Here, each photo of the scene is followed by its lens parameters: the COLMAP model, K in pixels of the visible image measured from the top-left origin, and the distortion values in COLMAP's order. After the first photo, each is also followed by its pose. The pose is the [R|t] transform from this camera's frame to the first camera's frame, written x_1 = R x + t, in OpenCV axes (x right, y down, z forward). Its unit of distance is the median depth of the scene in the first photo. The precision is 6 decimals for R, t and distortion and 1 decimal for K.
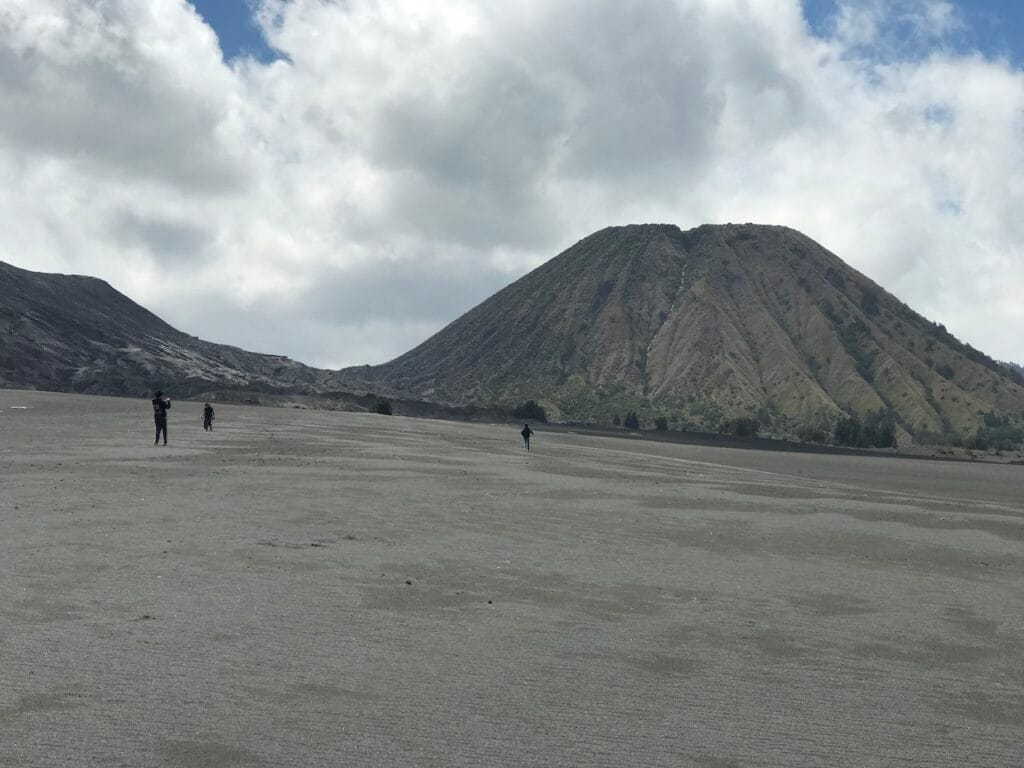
lens RADIAL K [[1719.8, 0, 512.0], [0, 1719.8, 384.0], [0, 0, 1]] dist [0.008816, 0.033915]
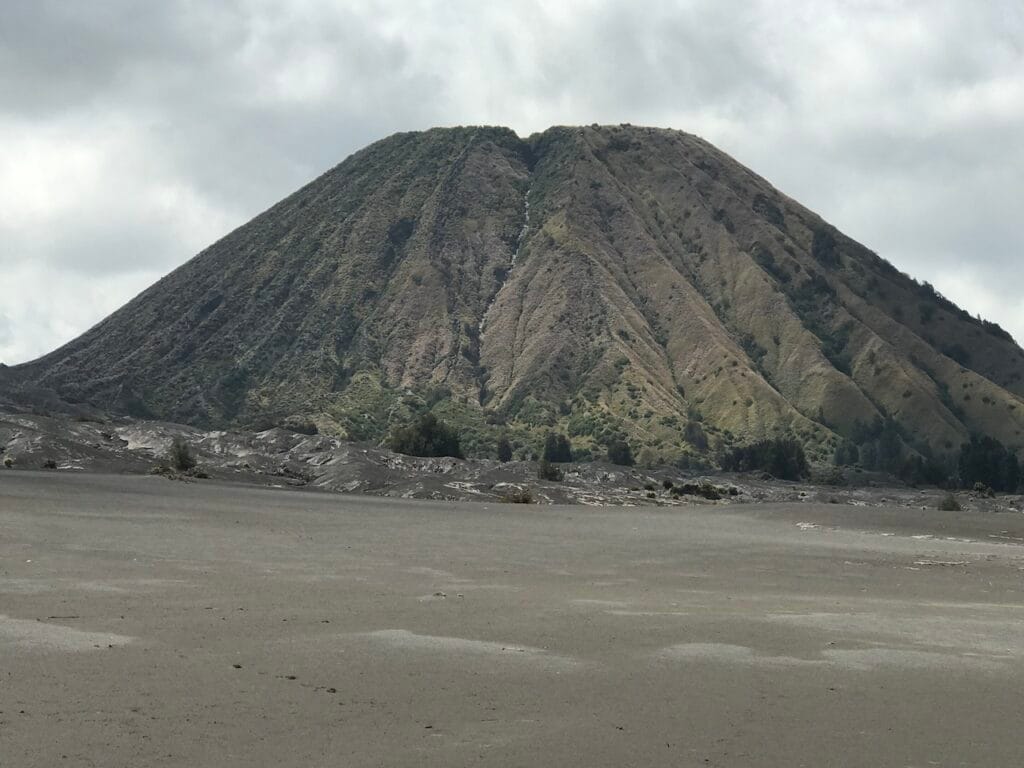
lens RADIAL K [[2329.2, 0, 512.0], [0, 2329.2, 384.0], [0, 0, 1]] dist [-0.013566, 0.254293]
pose [[0.990344, -0.020780, 0.137068, -0.021521], [0.021462, 0.999764, -0.003493, 0.002352], [-0.136963, 0.006401, 0.990555, 0.192281]]
